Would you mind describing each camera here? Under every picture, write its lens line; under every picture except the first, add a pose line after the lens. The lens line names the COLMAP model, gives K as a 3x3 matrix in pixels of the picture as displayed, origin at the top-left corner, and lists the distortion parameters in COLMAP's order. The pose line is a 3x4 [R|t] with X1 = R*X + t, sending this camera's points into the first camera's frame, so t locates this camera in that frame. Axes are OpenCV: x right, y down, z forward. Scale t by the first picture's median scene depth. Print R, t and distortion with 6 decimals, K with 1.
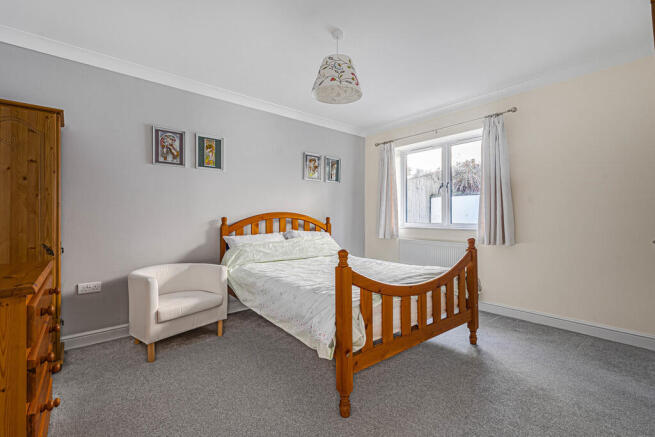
lens RADIAL K [[290.5, 0, 326.8], [0, 290.5, 214.3], [0, 0, 1]] dist [0.004990, 0.000151]
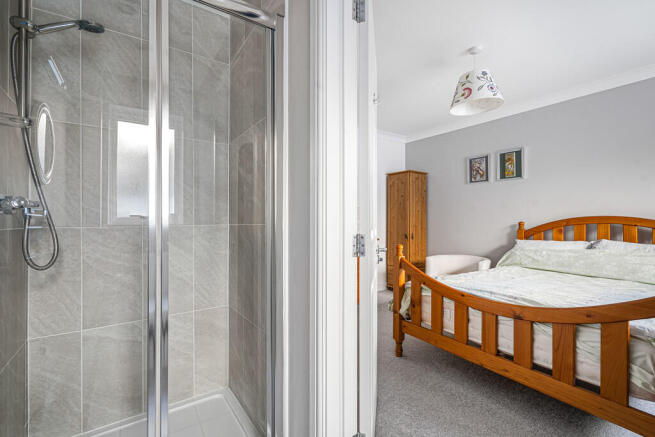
lens RADIAL K [[290.5, 0, 326.4], [0, 290.5, 220.5], [0, 0, 1]] dist [0.004990, 0.000151]
pose [[-0.094604, 0.002490, -0.995512, 0.818001], [0.005335, 0.999984, 0.001994, -0.001580], [0.995501, -0.005122, -0.094616, 0.405881]]
